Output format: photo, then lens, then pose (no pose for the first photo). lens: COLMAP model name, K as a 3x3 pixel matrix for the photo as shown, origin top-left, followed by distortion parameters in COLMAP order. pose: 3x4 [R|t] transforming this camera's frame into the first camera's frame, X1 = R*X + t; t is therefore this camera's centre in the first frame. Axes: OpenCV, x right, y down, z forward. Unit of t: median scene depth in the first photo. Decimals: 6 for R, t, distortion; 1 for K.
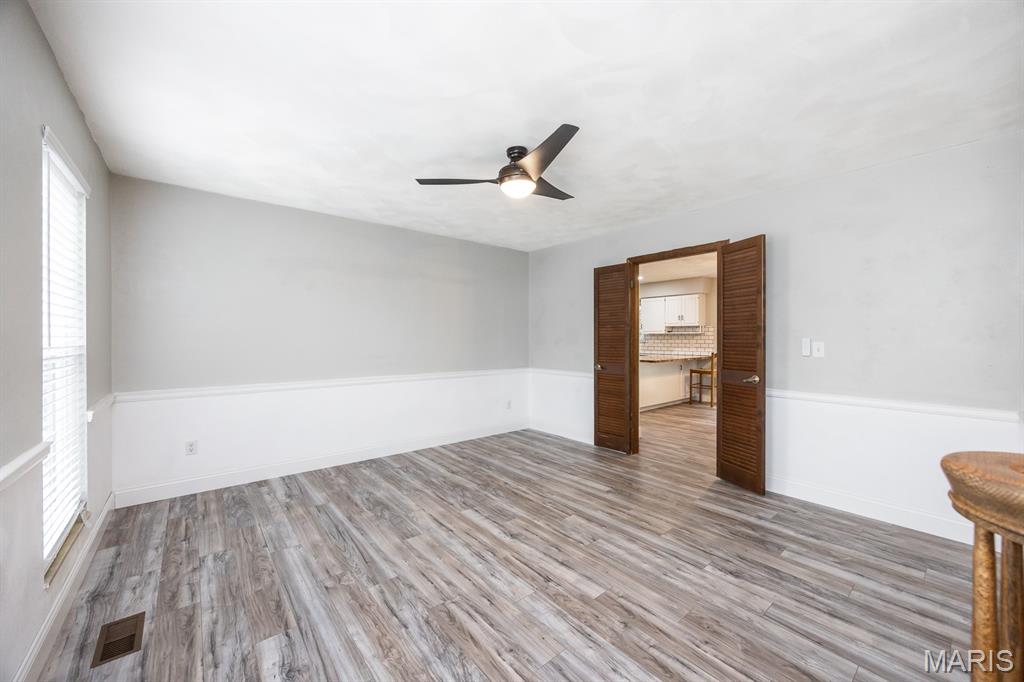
lens RADIAL K [[388.9, 0, 519.8], [0, 388.9, 336.1], [0, 0, 1]] dist [-0.003432, 0.000244]
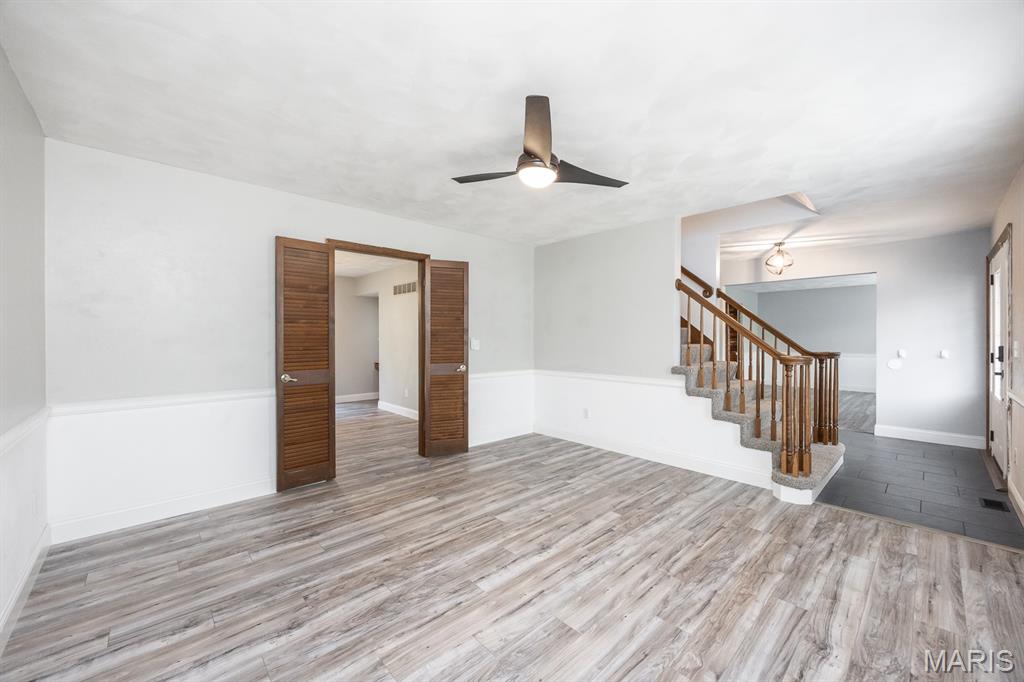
lens RADIAL K [[388.9, 0, 518.0], [0, 388.9, 341.4], [0, 0, 1]] dist [-0.003432, 0.000244]
pose [[-0.047723, -0.008246, 0.998827, -0.920235], [-0.004455, 0.999958, 0.008042, 0.007521], [-0.998851, -0.004066, -0.047758, 1.078954]]
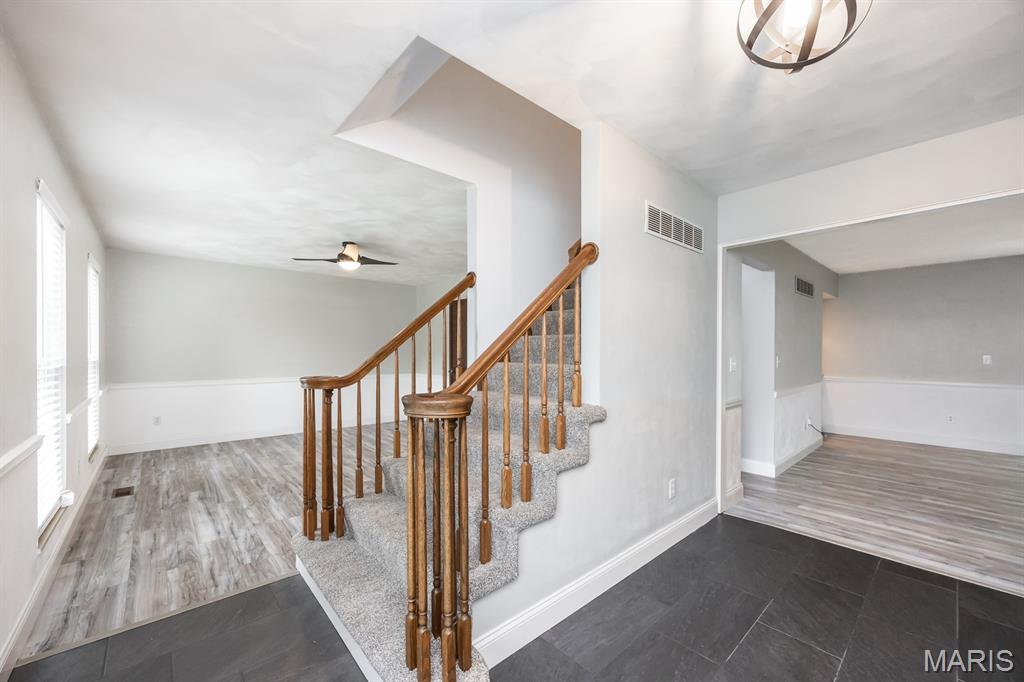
lens RADIAL K [[388.9, 0, 503.8], [0, 388.9, 349.3], [0, 0, 1]] dist [-0.003432, 0.000244]
pose [[0.999647, -0.002844, 0.026412, 0.635674], [0.002818, 0.999995, 0.001051, -0.001802], [-0.026415, -0.000977, 0.999651, -0.748916]]
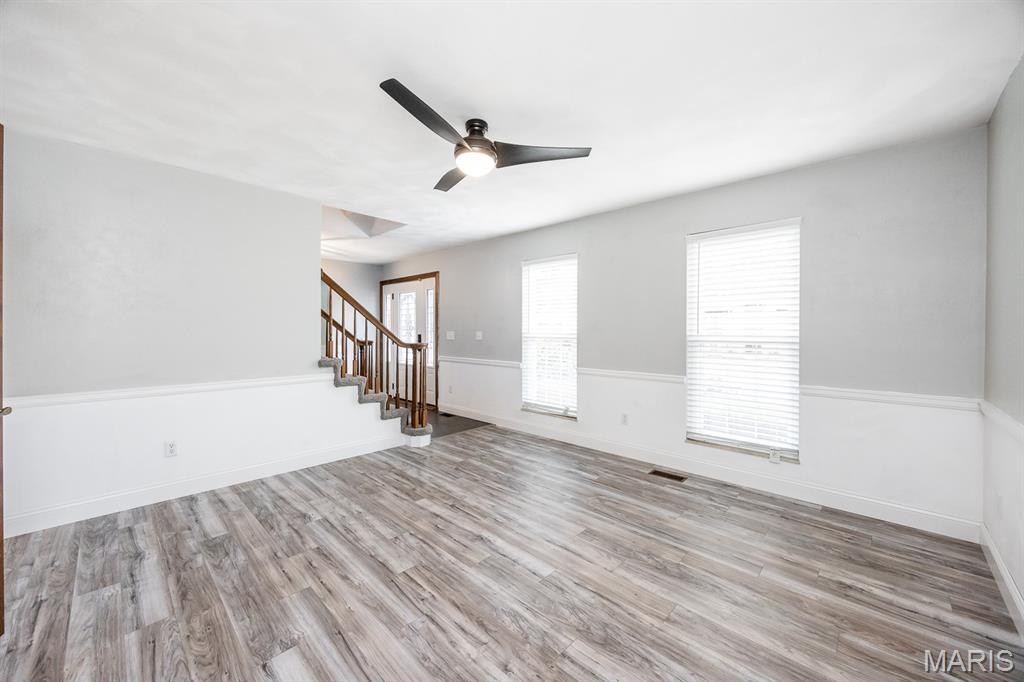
lens RADIAL K [[388.9, 0, 501.5], [0, 388.9, 334.7], [0, 0, 1]] dist [-0.003432, 0.000244]
pose [[-0.997233, -0.001197, -0.074326, 0.001917], [-0.001582, 0.999986, 0.005121, 0.012286], [0.074319, 0.005224, -0.997221, 1.889627]]
